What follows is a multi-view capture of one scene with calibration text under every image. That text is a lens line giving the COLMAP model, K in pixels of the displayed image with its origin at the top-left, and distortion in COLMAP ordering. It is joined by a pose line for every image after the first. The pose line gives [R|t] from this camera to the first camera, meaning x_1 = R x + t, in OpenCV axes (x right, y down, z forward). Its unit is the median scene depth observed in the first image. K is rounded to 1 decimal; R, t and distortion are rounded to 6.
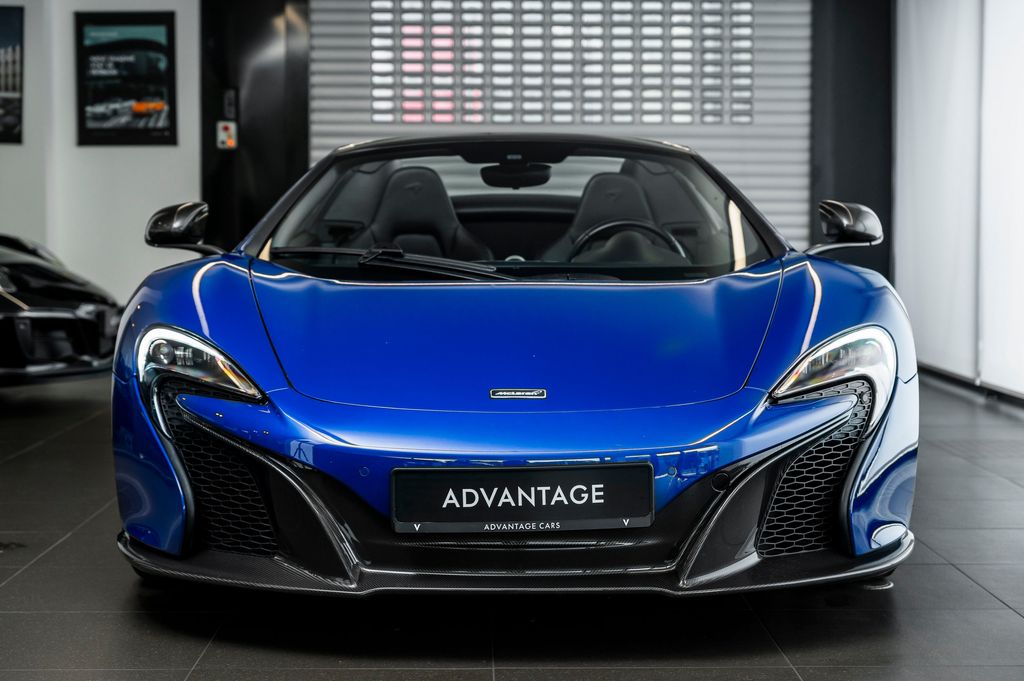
lens RADIAL K [[2009.8, 0, 512.0], [0, 2009.8, 340.5], [0, 0, 1]] dist [-0.021807, 0.087017]
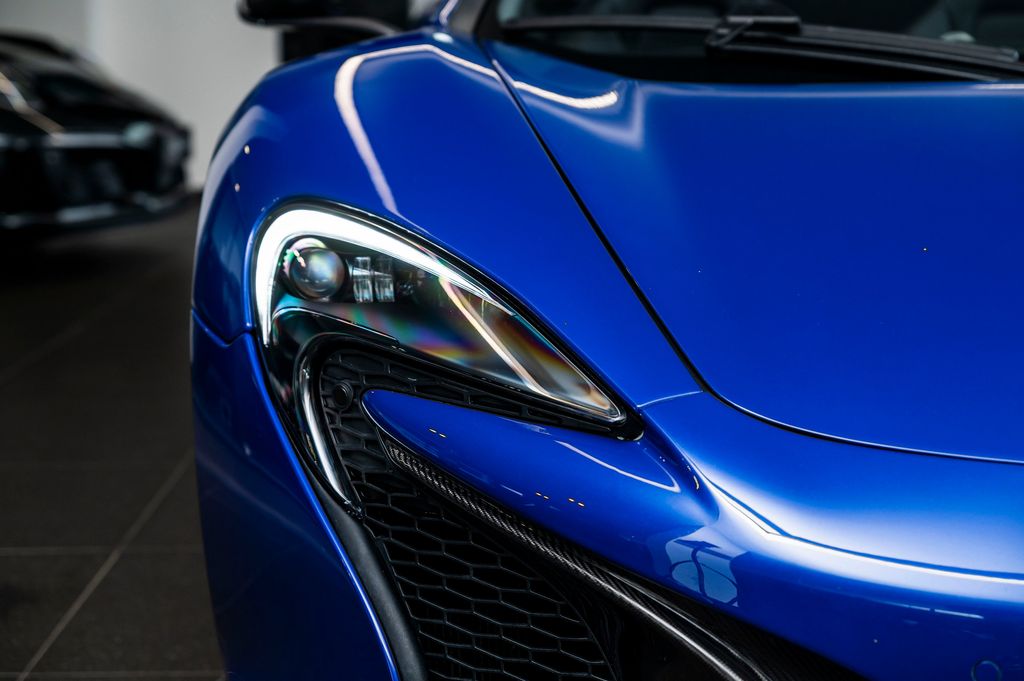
lens RADIAL K [[1934.0, 0, 524.8], [0, 1934.0, 339.9], [0, 0, 1]] dist [-0.020676, 0.070774]
pose [[0.999798, -0.011397, -0.016578, -0.126145], [0.012998, 0.994910, 0.099930, -0.018327], [0.015355, -0.100125, 0.994856, 0.615645]]
